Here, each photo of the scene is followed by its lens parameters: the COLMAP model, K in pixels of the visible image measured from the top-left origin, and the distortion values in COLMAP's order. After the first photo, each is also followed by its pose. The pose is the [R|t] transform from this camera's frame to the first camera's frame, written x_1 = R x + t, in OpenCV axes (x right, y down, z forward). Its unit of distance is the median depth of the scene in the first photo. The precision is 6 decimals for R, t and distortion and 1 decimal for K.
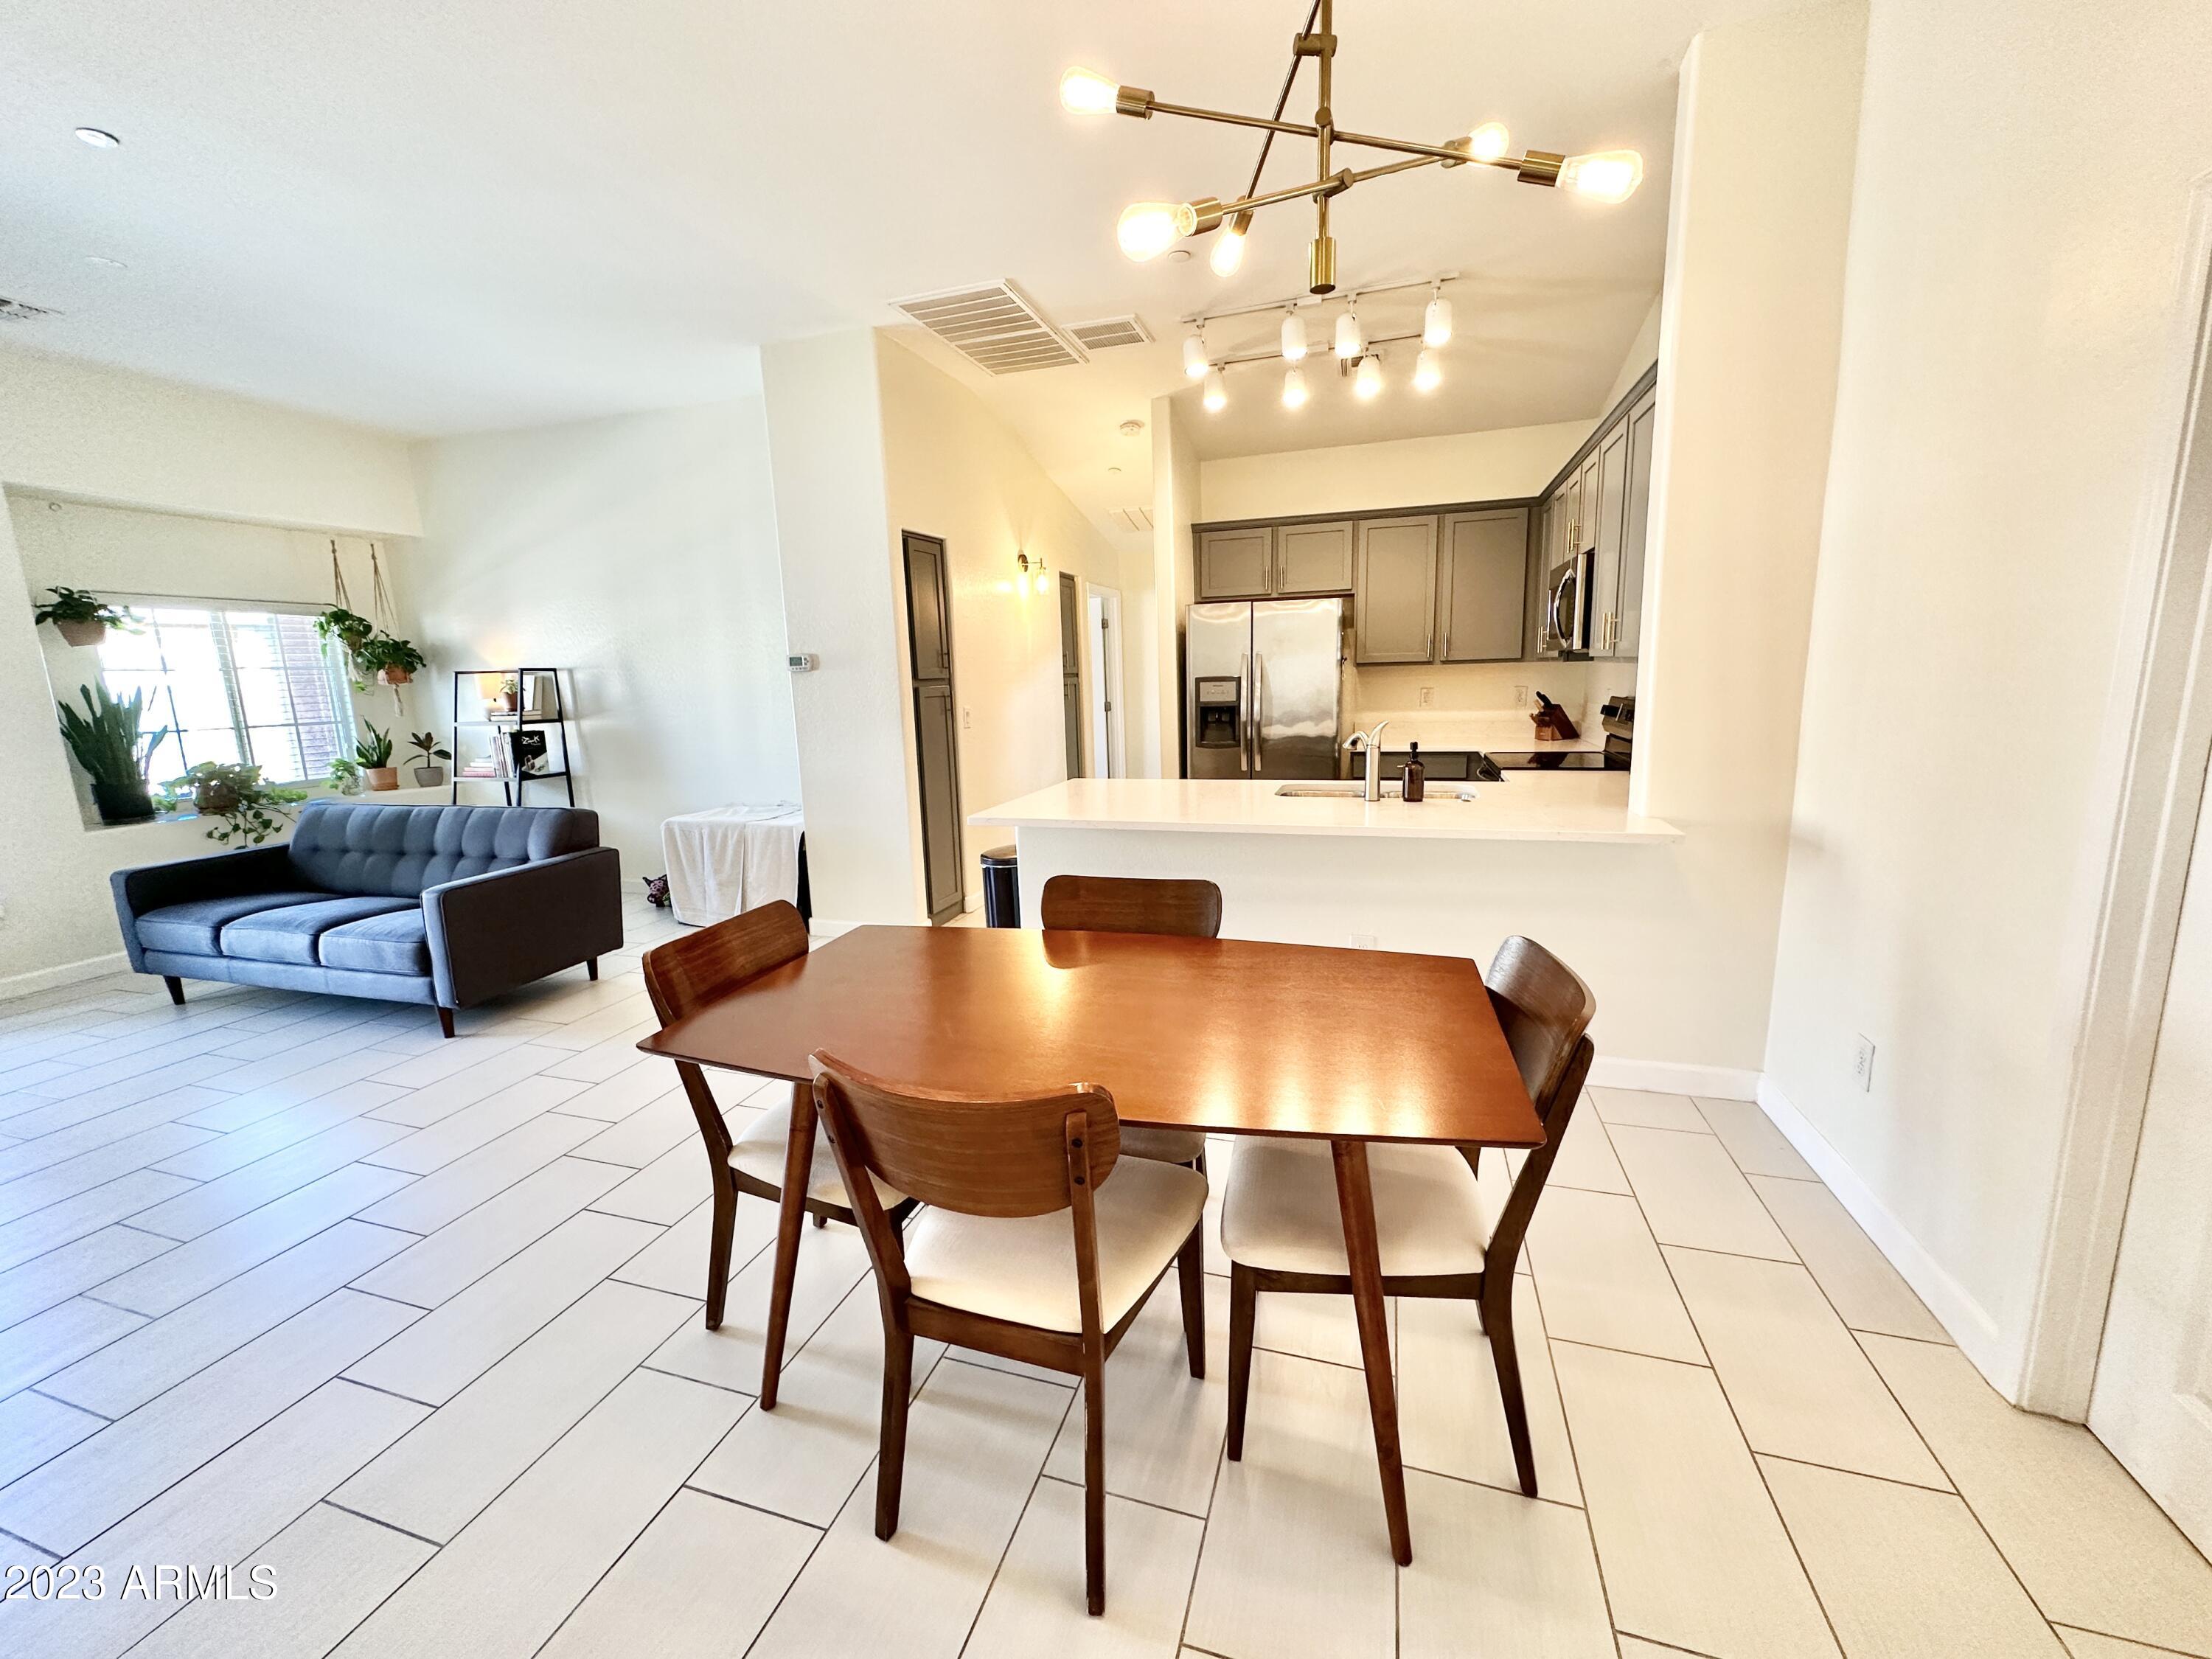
lens RADIAL K [[878.8, 0, 1108.9], [0, 878.8, 826.0], [0, 0, 1]] dist [-0.005163, 0.001632]
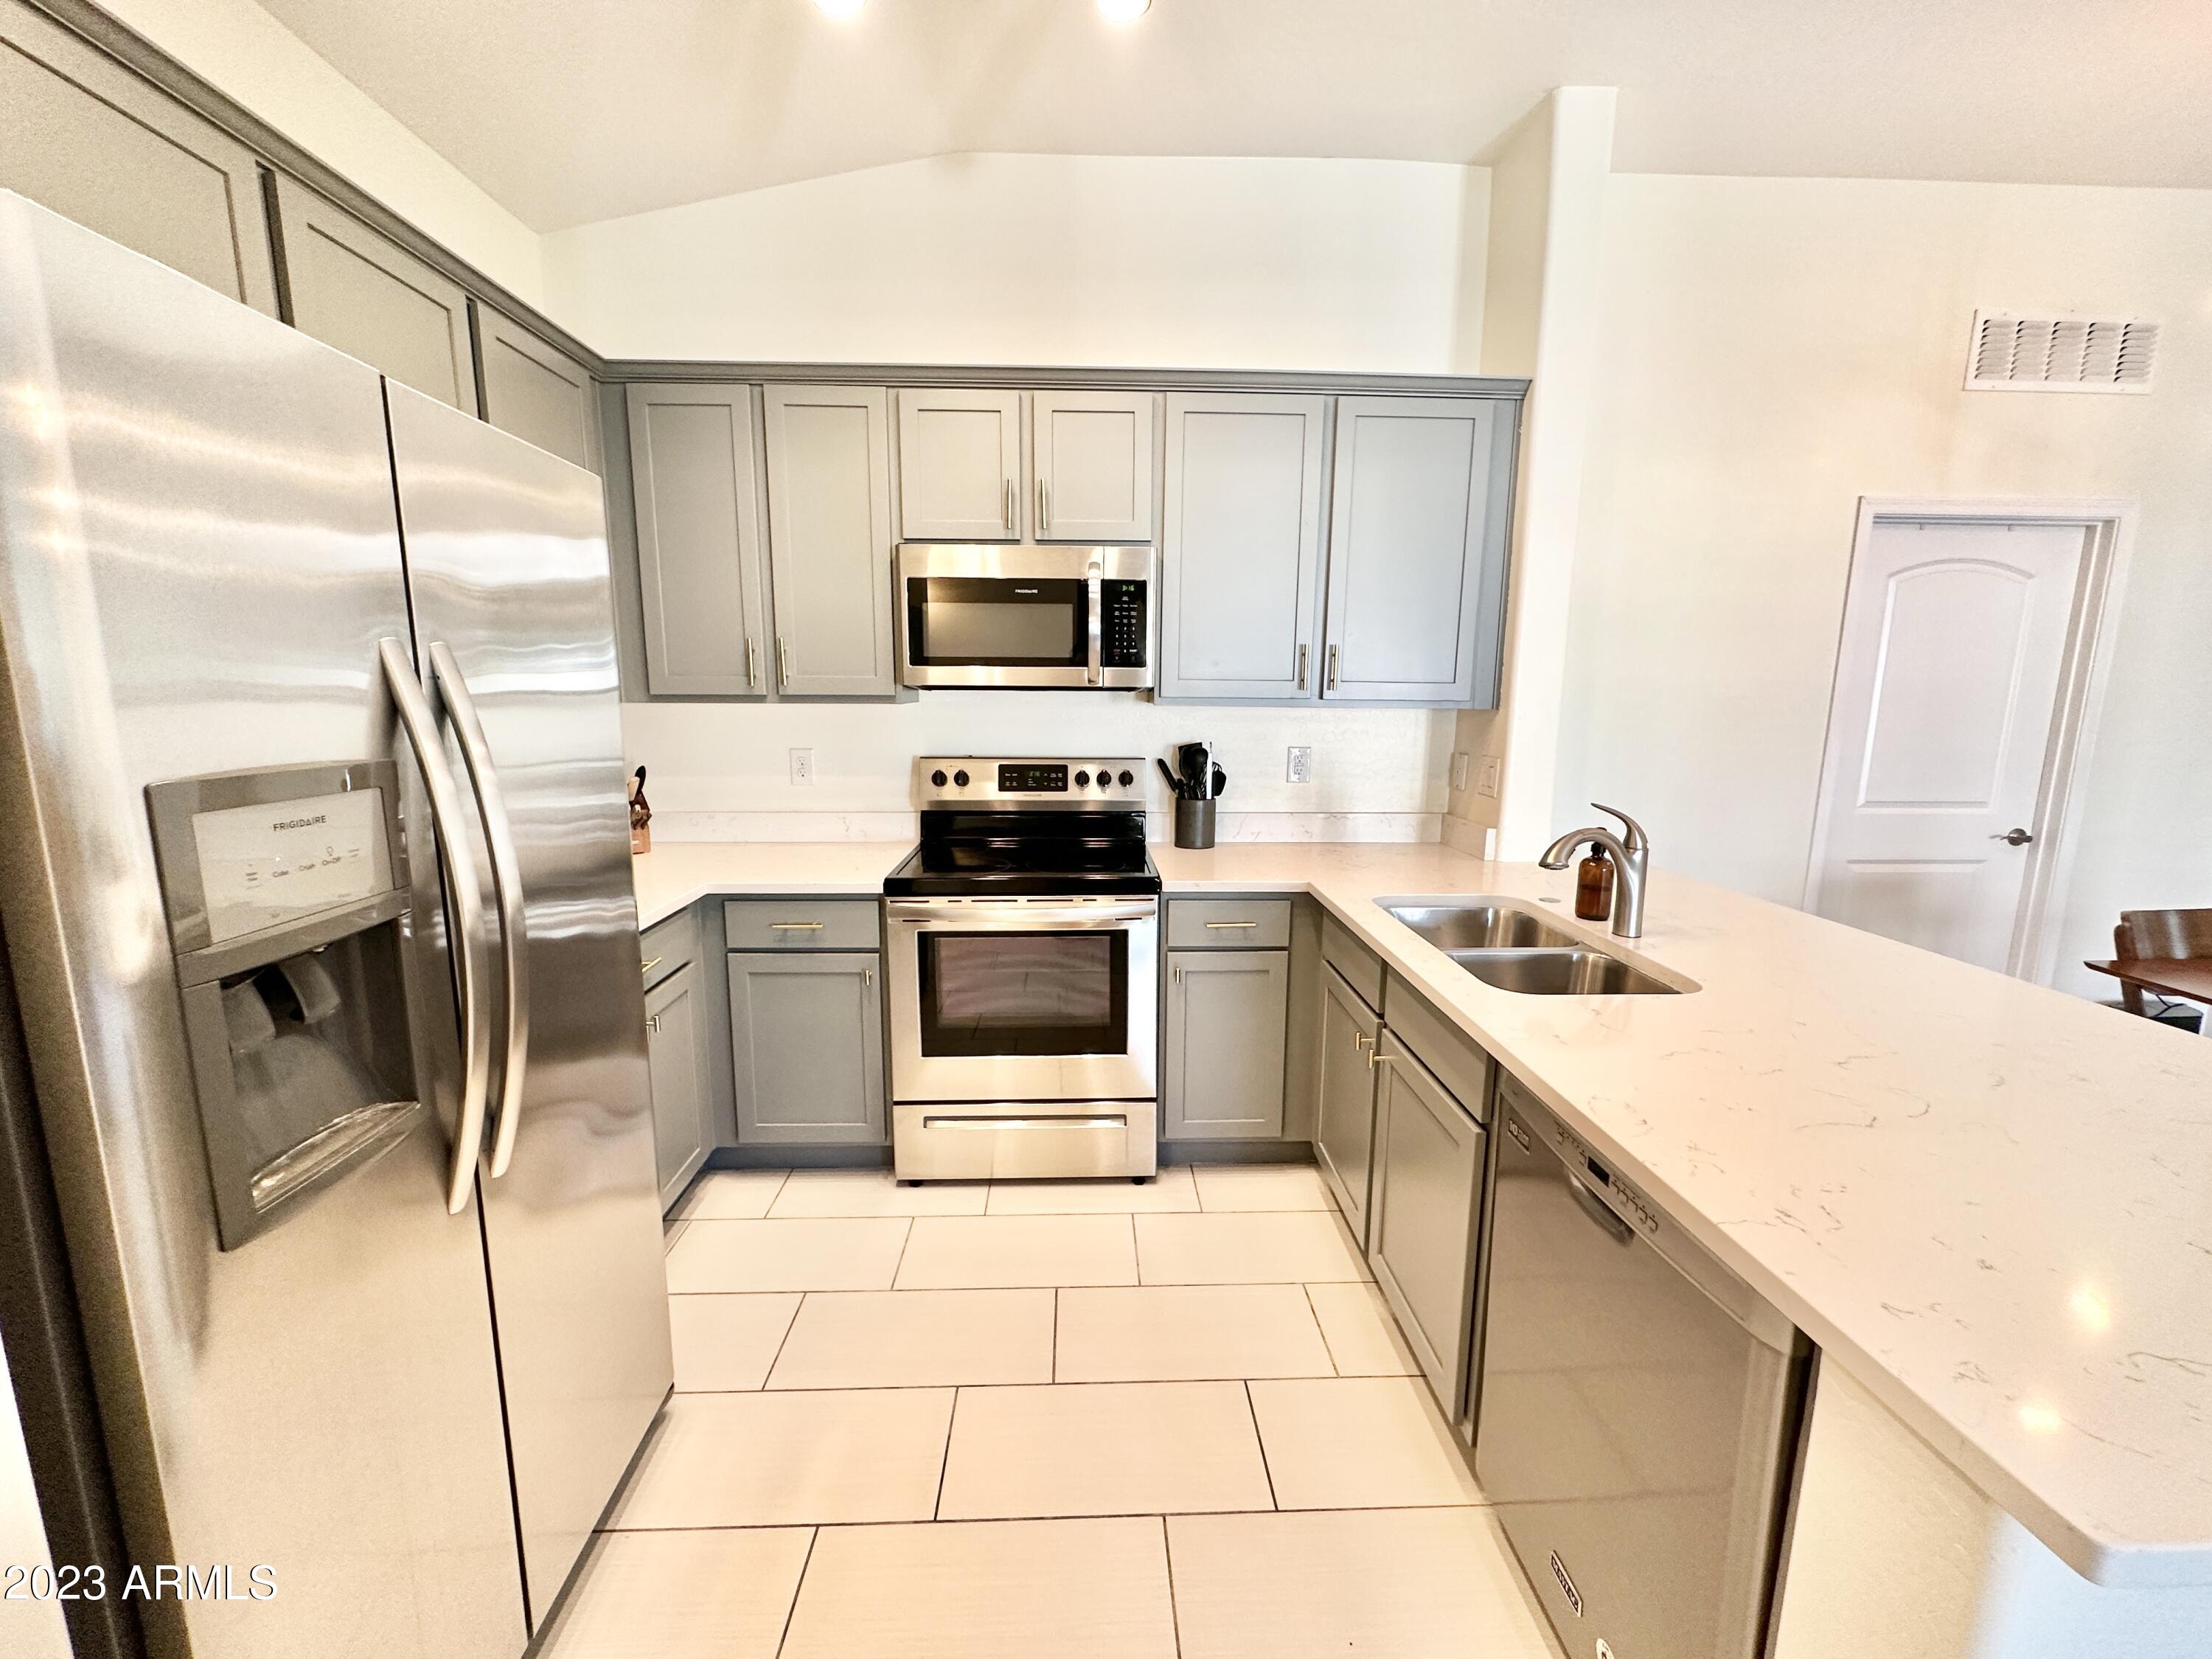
lens RADIAL K [[878.8, 0, 1105.9], [0, 878.8, 823.6], [0, 0, 1]] dist [-0.005163, 0.001632]
pose [[-0.337496, -0.117371, 0.933981, -0.083038], [0.173479, 0.967446, 0.184263, -0.176339], [-0.925203, 0.224215, -0.306148, 0.984238]]
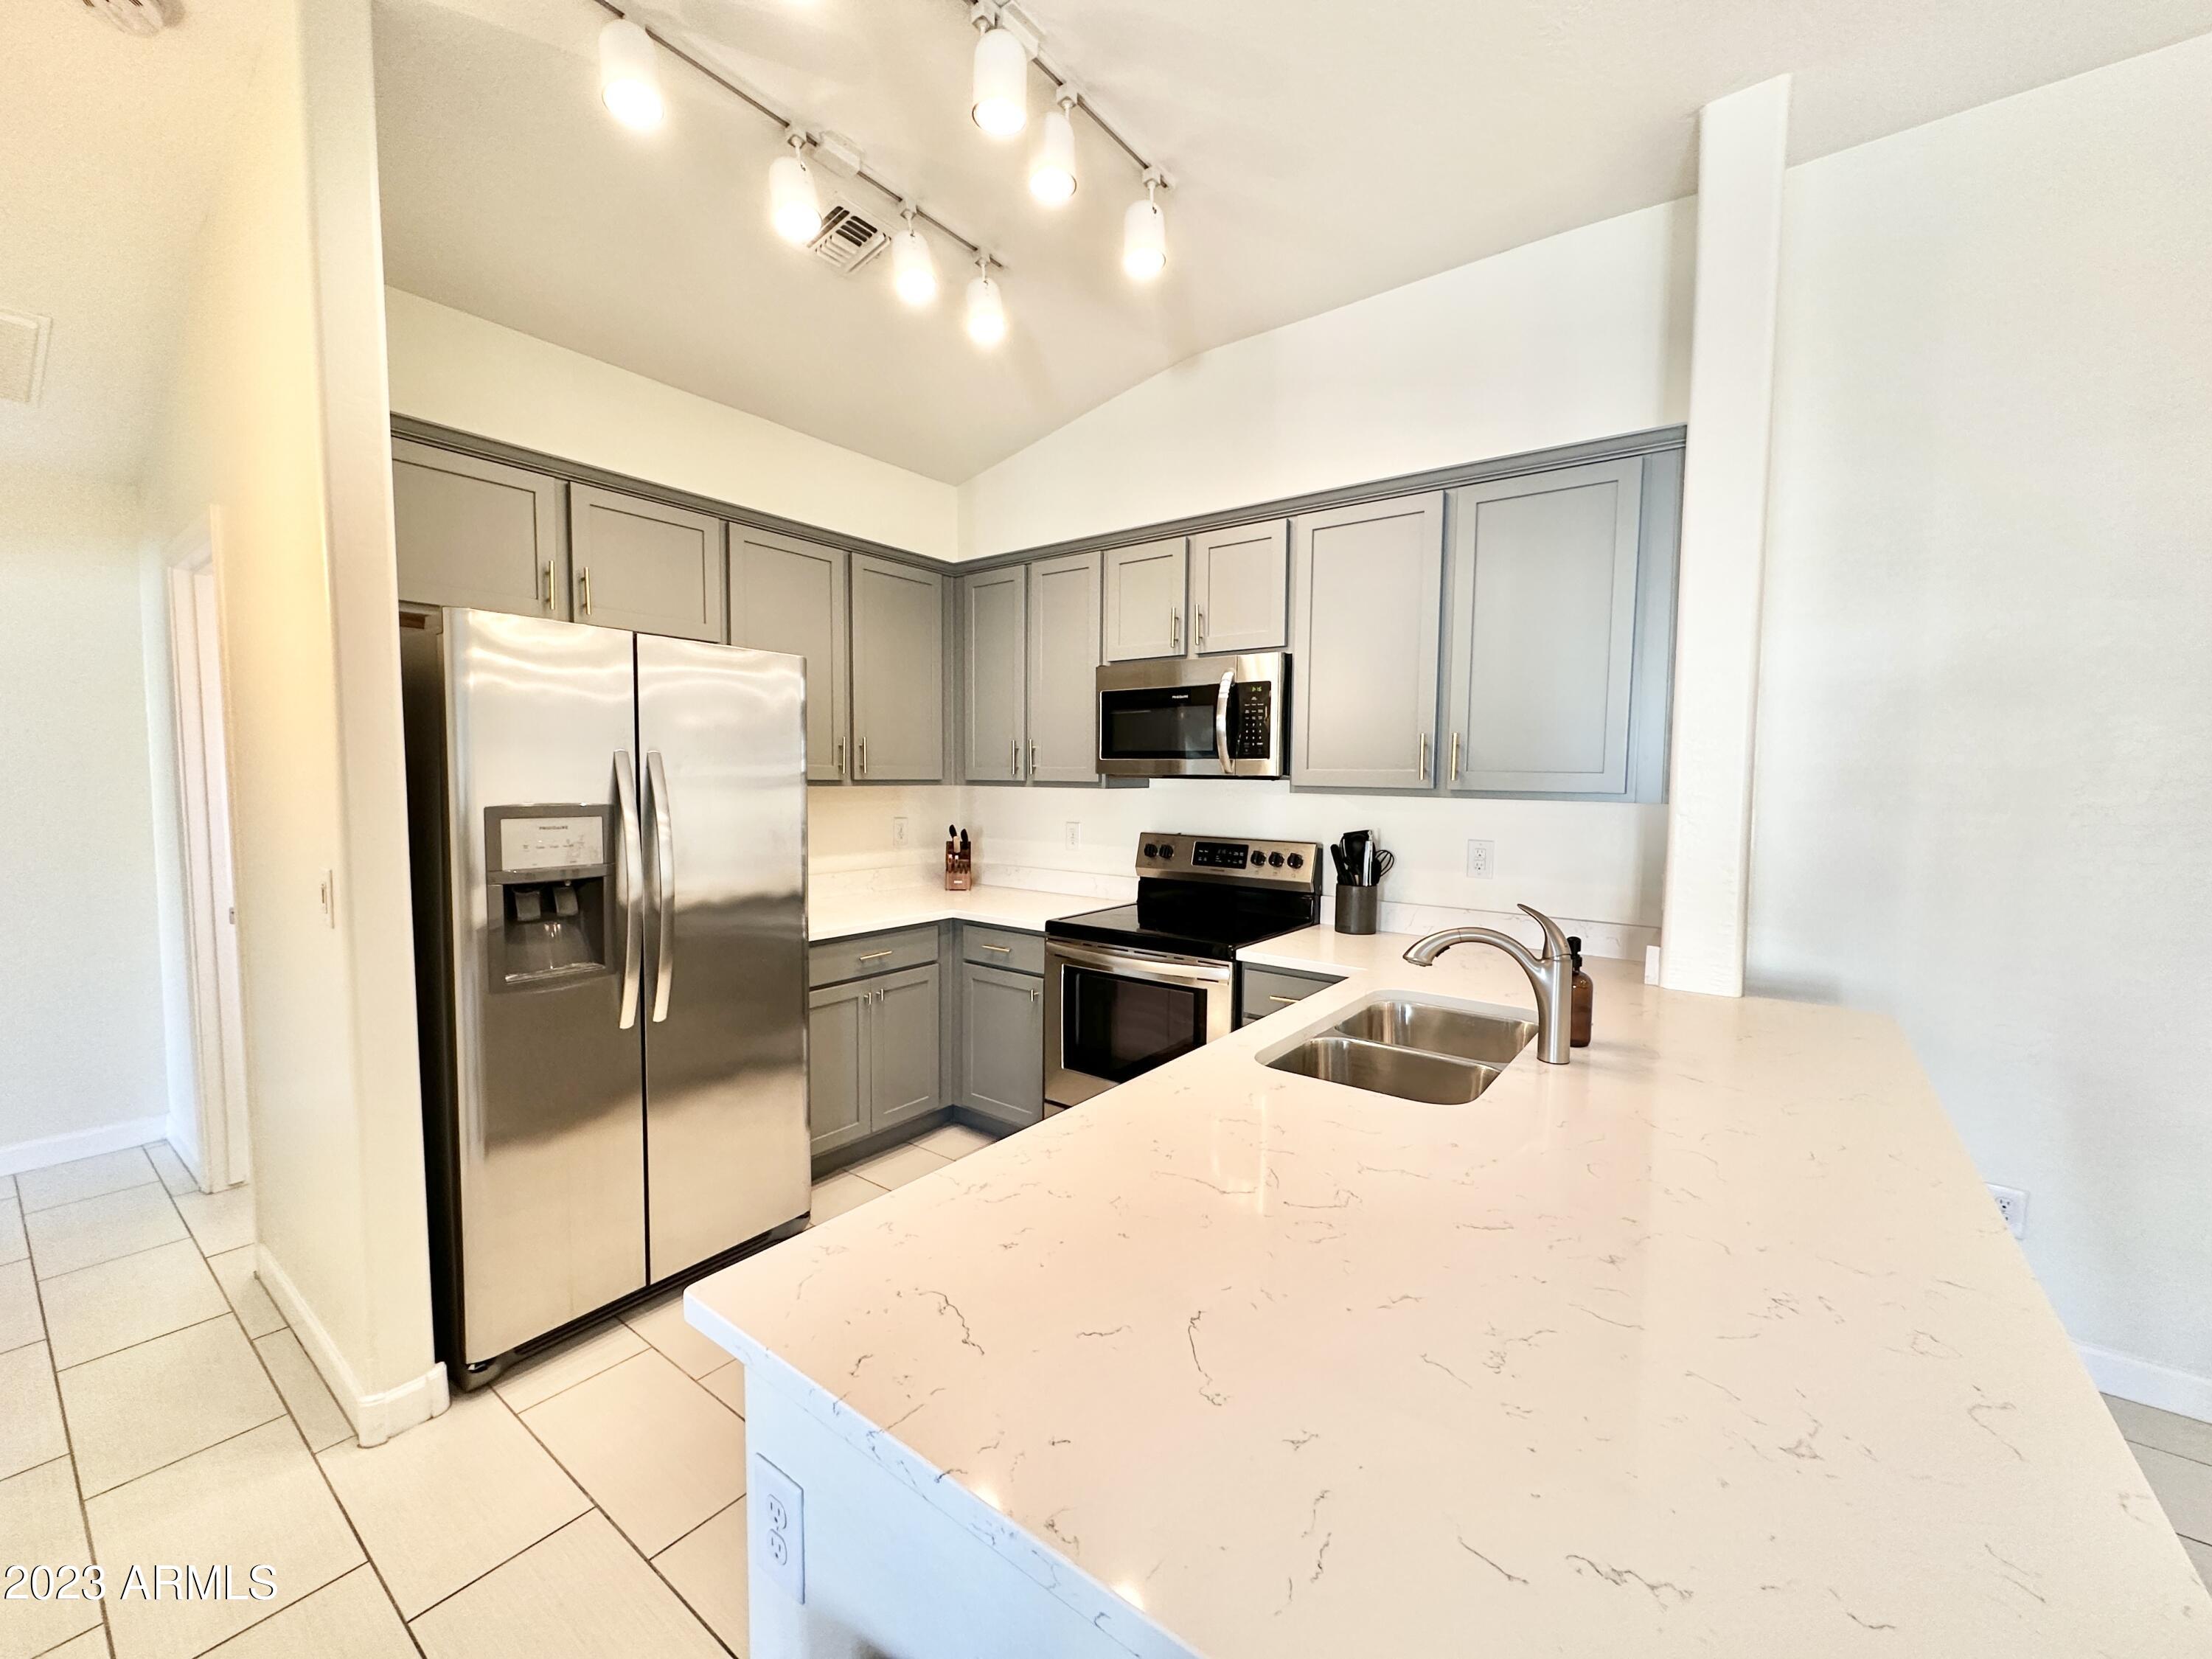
lens RADIAL K [[878.8, 0, 1106.8], [0, 878.8, 824.6], [0, 0, 1]] dist [-0.005163, 0.001632]
pose [[0.324884, -0.022118, 0.945495, -0.175350], [0.151192, 0.988084, -0.028837, -0.122054], [-0.933591, 0.152320, 0.324357, 0.699406]]
